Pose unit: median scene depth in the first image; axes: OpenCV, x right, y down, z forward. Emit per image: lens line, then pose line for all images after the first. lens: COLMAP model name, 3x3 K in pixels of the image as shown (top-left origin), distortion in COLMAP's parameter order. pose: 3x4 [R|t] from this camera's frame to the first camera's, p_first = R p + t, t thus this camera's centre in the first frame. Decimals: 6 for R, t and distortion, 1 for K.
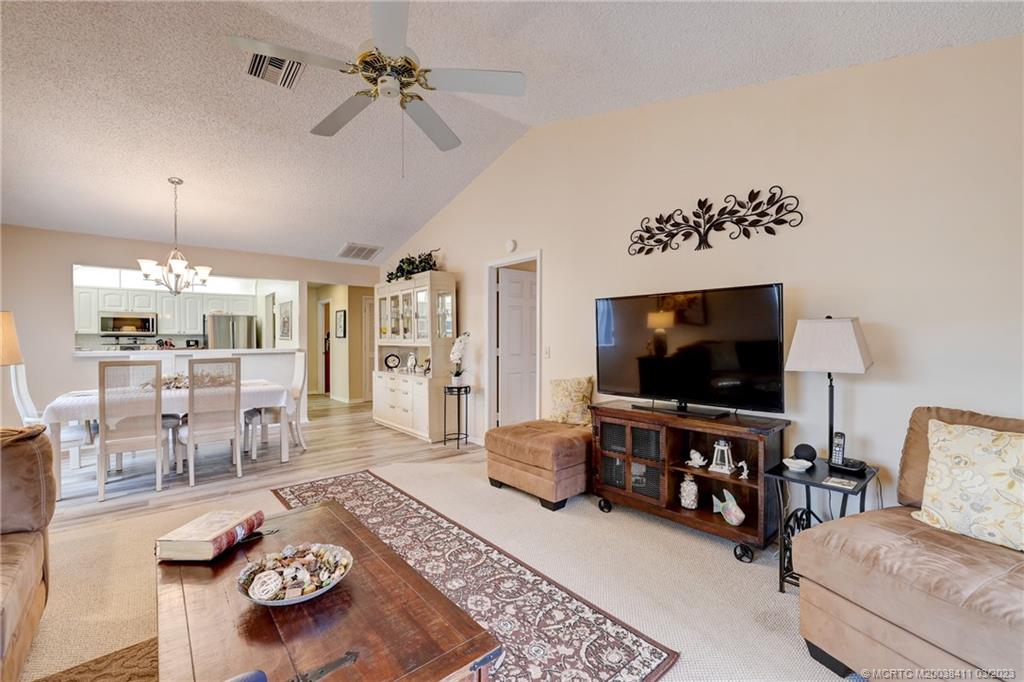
lens RADIAL K [[428.7, 0, 506.6], [0, 428.7, 343.6], [0, 0, 1]] dist [0.001729, -0.002343]
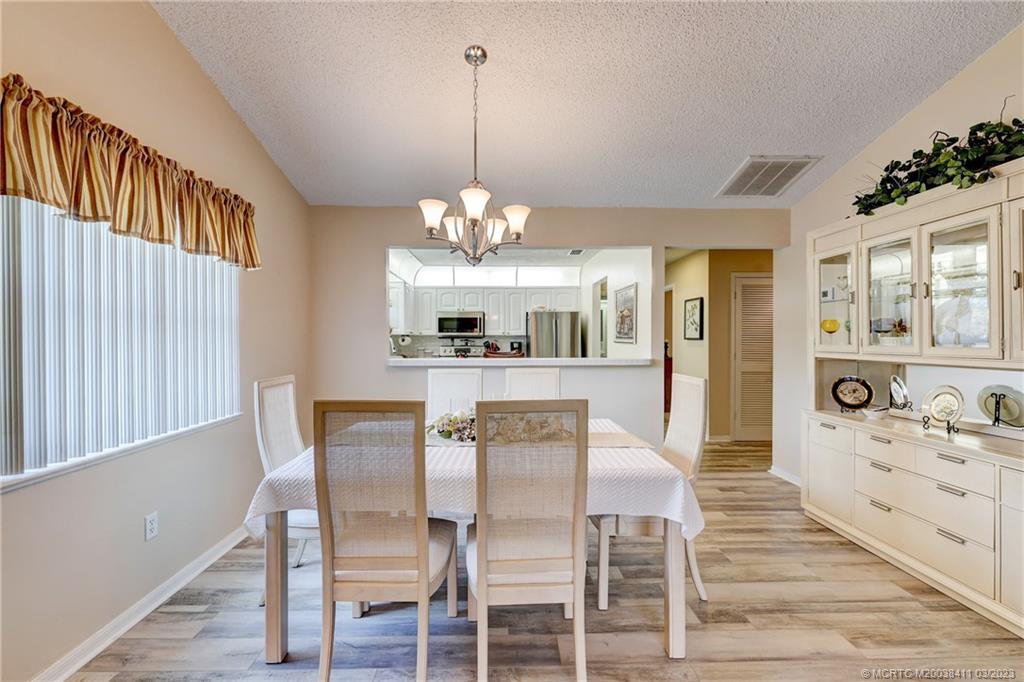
lens RADIAL K [[428.7, 0, 508.5], [0, 428.7, 341.1], [0, 0, 1]] dist [0.001729, -0.002343]
pose [[0.784380, 0.004700, -0.620263, -0.223566], [-0.007691, 0.999968, -0.002150, -0.008677], [0.620233, 0.006457, 0.784391, 0.335832]]
